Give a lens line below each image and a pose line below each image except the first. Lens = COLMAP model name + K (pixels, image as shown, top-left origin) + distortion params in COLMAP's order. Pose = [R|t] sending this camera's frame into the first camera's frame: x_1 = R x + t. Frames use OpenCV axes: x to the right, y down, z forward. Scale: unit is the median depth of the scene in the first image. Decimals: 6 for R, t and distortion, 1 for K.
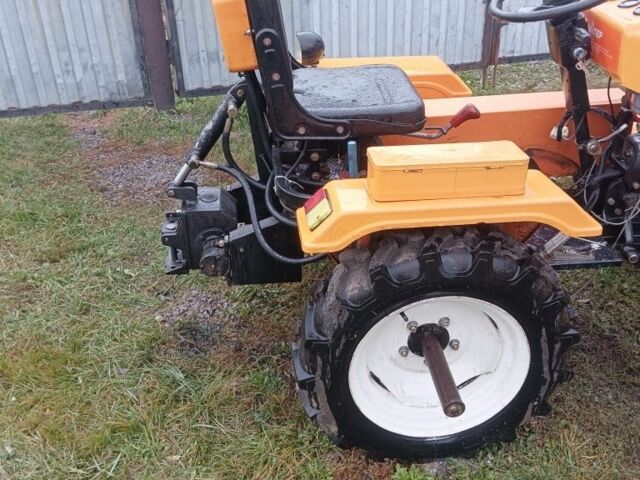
lens RADIAL K [[694.0, 0, 320.3], [0, 694.0, 239.9], [0, 0, 1]] dist [0.040700, 0.000000]
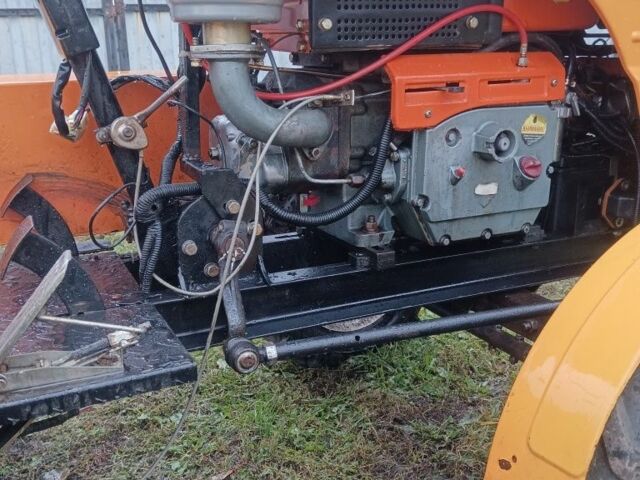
lens RADIAL K [[694.0, 0, 308.9], [0, 694.0, 235.1], [0, 0, 1]] dist [0.040700, 0.000000]
pose [[0.932101, -0.090472, 0.350717, 0.362897], [0.177969, 0.957750, -0.225923, 0.059248], [-0.315459, 0.273000, 0.908821, 0.615777]]
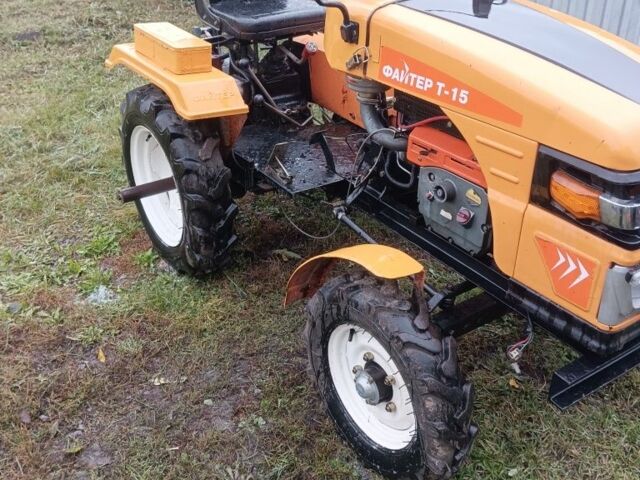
lens RADIAL K [[694.0, 0, 319.5], [0, 694.0, 240.9], [0, 0, 1]] dist [0.040700, 0.000000]
pose [[0.470920, 0.453753, -0.756533, 1.381173], [-0.455872, 0.859367, 0.231663, -0.193046], [0.755258, 0.235788, 0.611547, 0.336582]]
